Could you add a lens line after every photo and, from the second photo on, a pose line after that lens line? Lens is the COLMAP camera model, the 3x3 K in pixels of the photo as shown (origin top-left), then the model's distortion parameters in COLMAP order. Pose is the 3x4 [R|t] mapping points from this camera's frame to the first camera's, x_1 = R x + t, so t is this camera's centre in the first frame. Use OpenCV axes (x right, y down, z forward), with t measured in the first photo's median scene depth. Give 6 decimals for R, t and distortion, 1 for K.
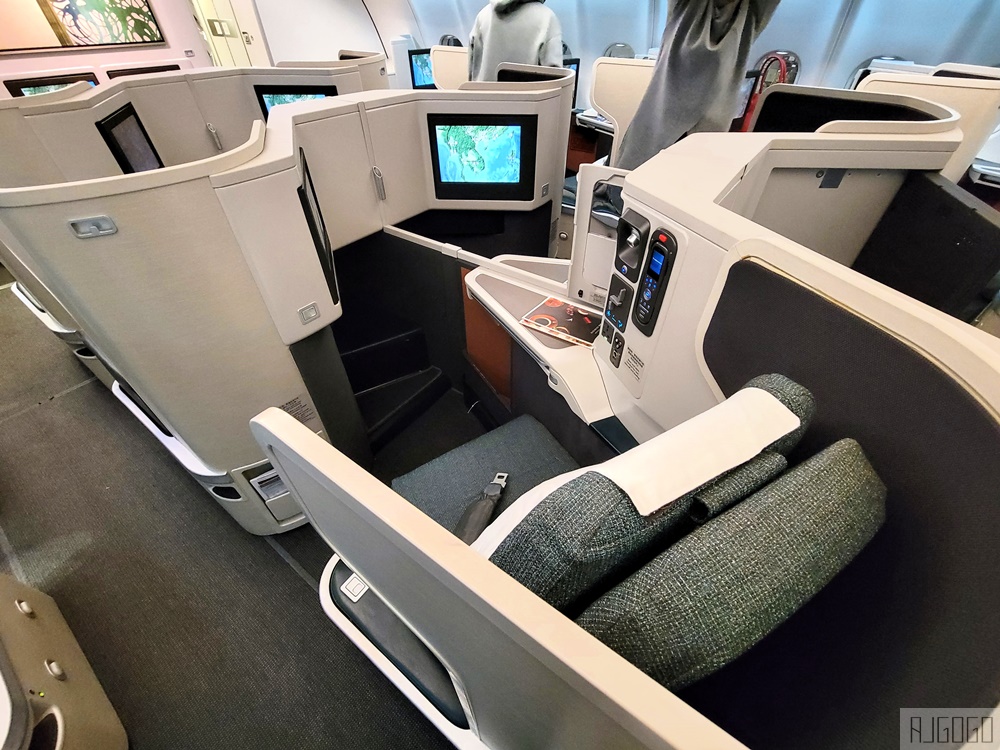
lens RADIAL K [[406.1, 0, 502.9], [0, 406.1, 376.1], [0, 0, 1]] dist [-0.013745, -0.000229]
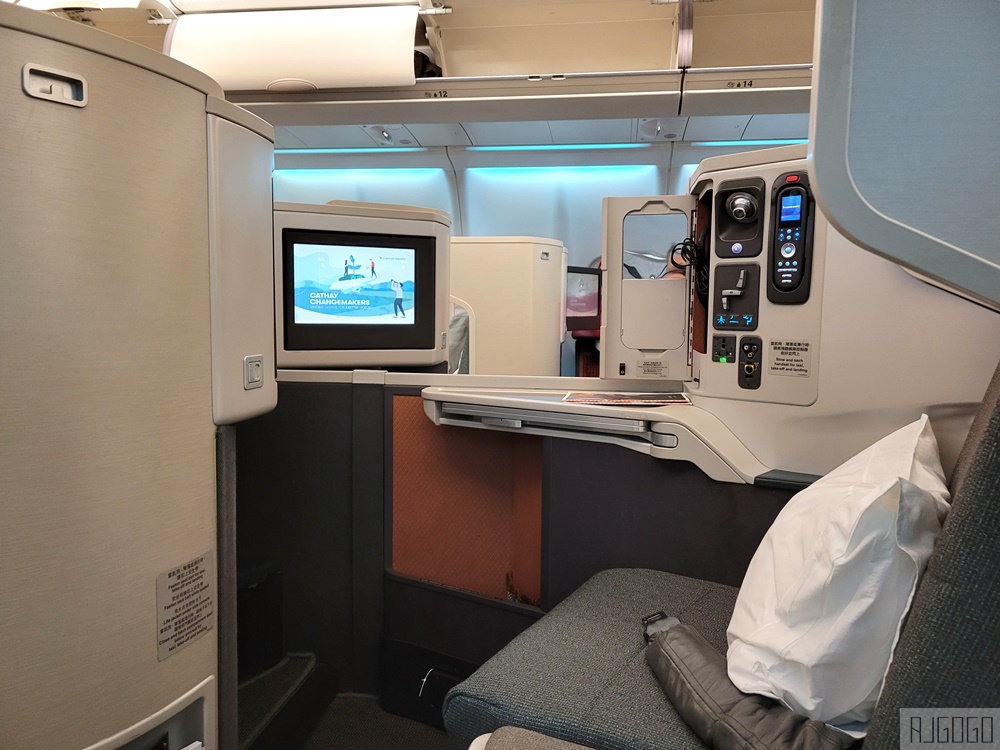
lens RADIAL K [[753.9, 0, 500.0], [0, 753.9, 375.0], [0, 0, 1]] dist [0.041402, -0.008730]
pose [[0.894269, -0.027840, 0.446663, -0.443870], [0.290449, 0.795414, -0.531936, 0.333663], [-0.340473, 0.605427, 0.719400, 0.116231]]
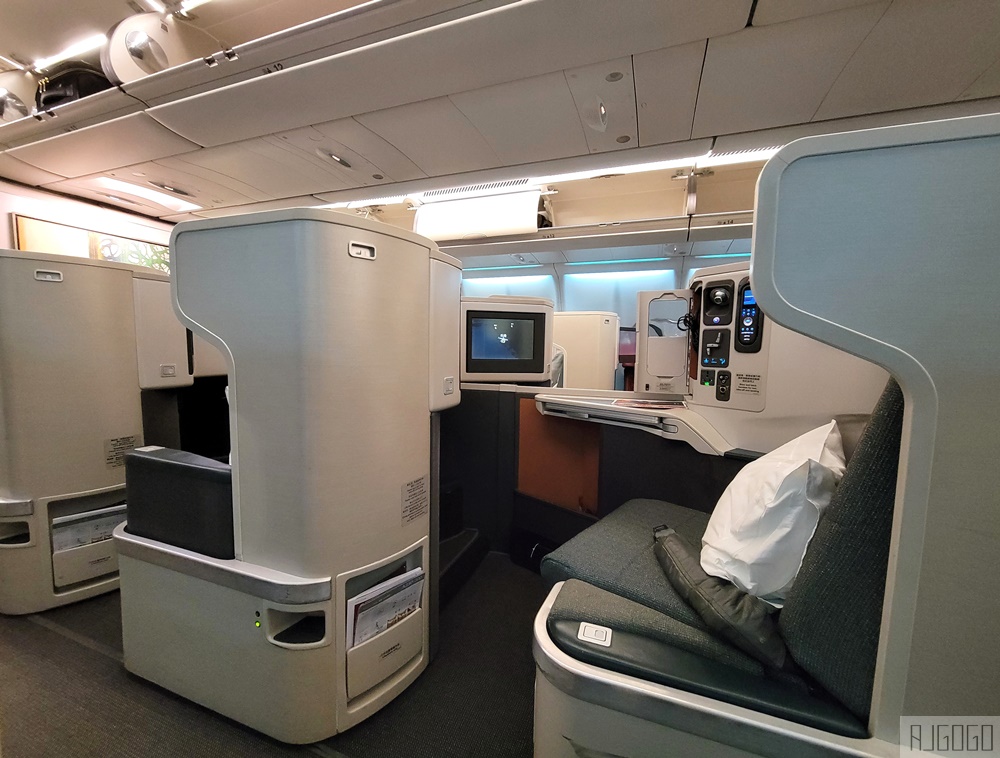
lens RADIAL K [[406.3, 0, 500.7], [0, 406.3, 382.7], [0, 0, 1]] dist [0.000279, 0.000028]
pose [[0.964862, -0.005284, 0.262703, -0.439296], [0.162561, 0.797490, -0.581019, 0.336568], [-0.206433, 0.603309, 0.770327, 0.100390]]
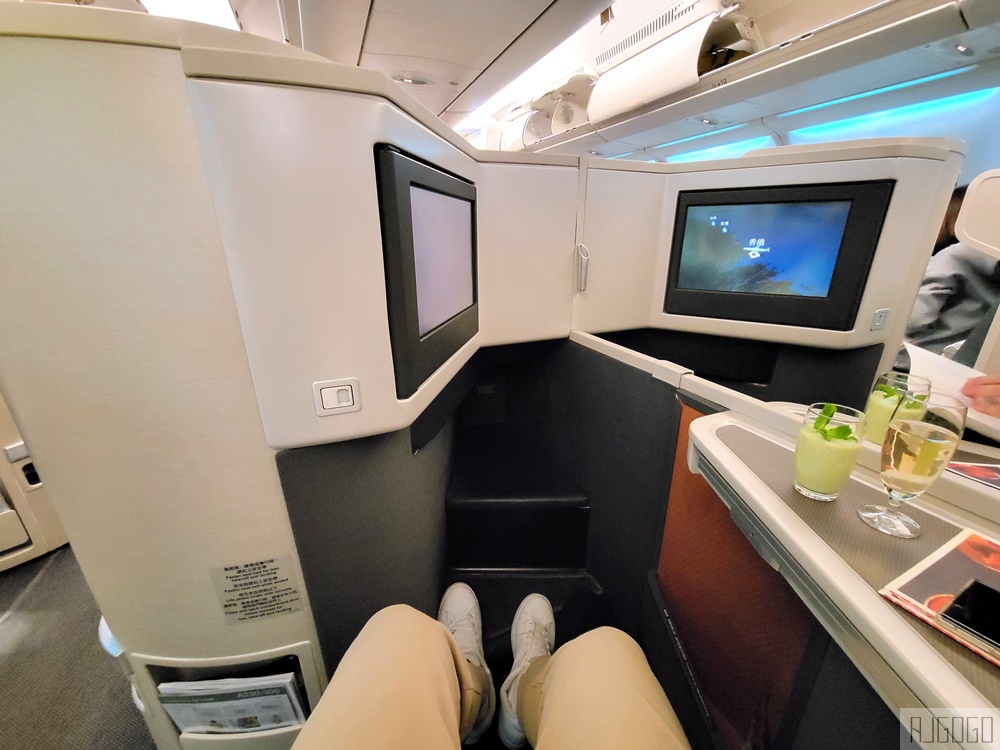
lens RADIAL K [[406.1, 0, 502.9], [0, 406.1, 376.1], [0, 0, 1]] dist [-0.013745, -0.000229]
pose [[0.853859, 0.173822, -0.490622, -0.054610], [-0.347910, 0.891687, -0.289573, -0.075816], [0.387147, 0.417947, 0.821850, 0.470333]]
